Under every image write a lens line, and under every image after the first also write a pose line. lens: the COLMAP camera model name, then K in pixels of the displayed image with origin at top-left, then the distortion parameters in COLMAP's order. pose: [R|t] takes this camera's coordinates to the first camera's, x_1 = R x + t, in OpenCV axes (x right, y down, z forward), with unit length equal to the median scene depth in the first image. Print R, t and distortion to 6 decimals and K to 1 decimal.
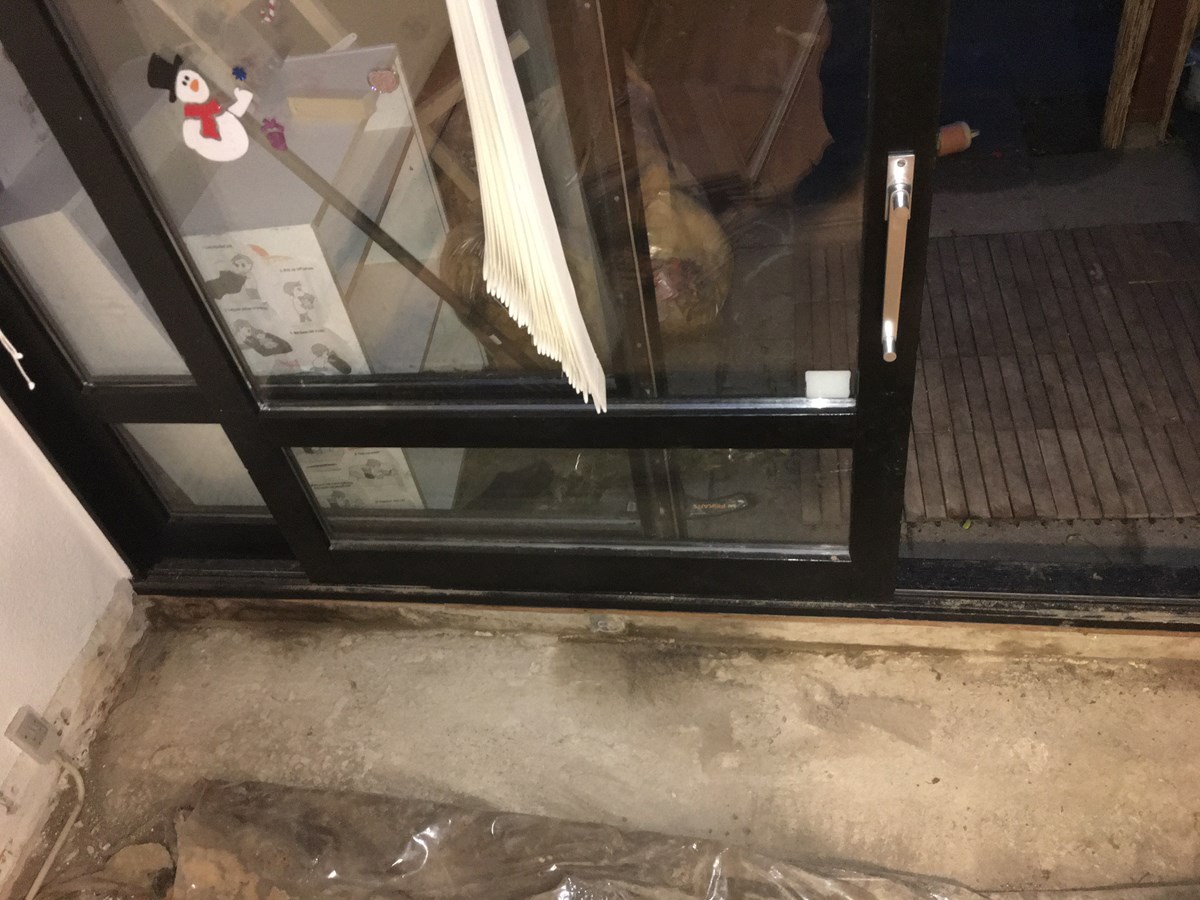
lens RADIAL K [[1014.2, 0, 599.8], [0, 1014.2, 456.6], [0, 0, 1]] dist [0.015355, -0.004937]
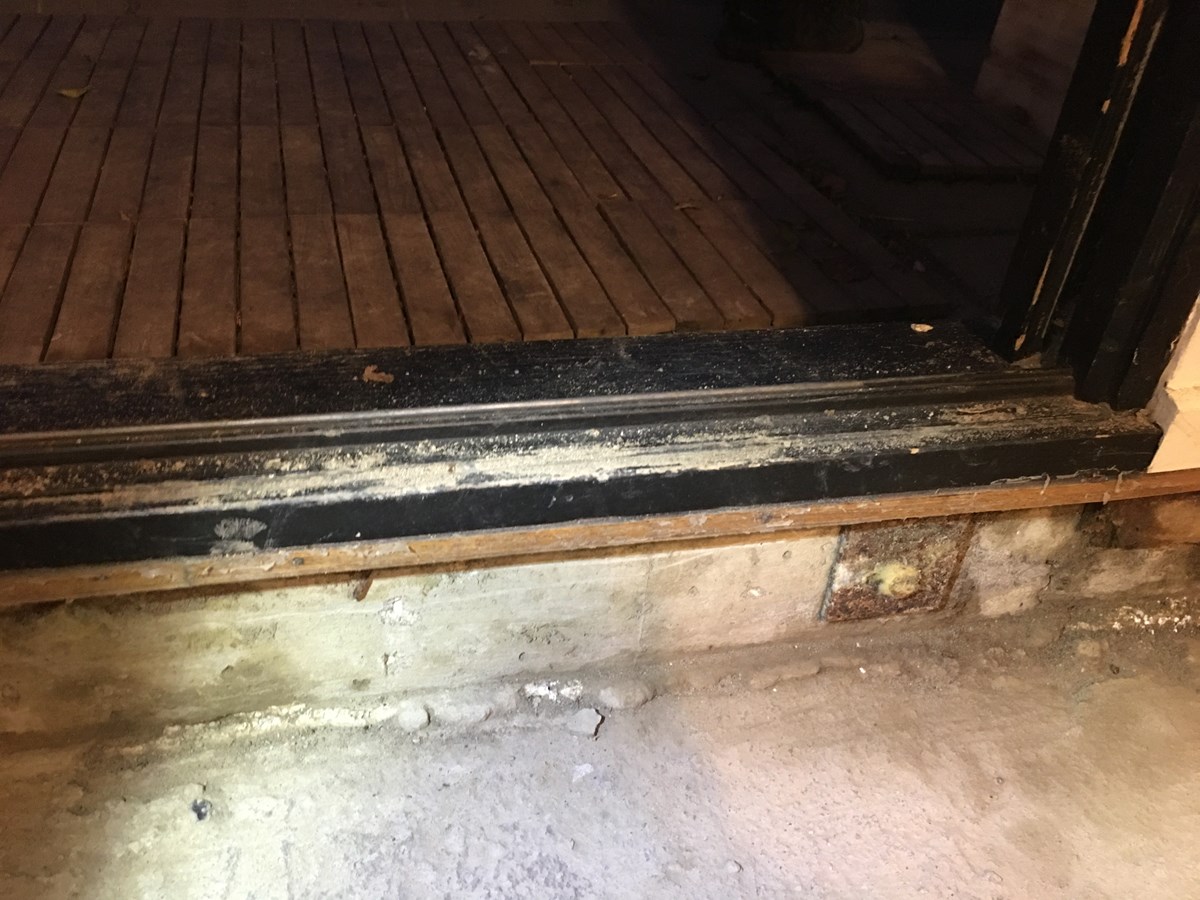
lens RADIAL K [[1014.2, 0, 594.9], [0, 1014.2, 448.5], [0, 0, 1]] dist [0.015355, -0.004937]
pose [[0.901293, -0.038220, 0.431521, 0.342151], [0.114847, 0.981539, -0.152940, 0.149627], [-0.417710, 0.187403, 0.889044, 0.596945]]
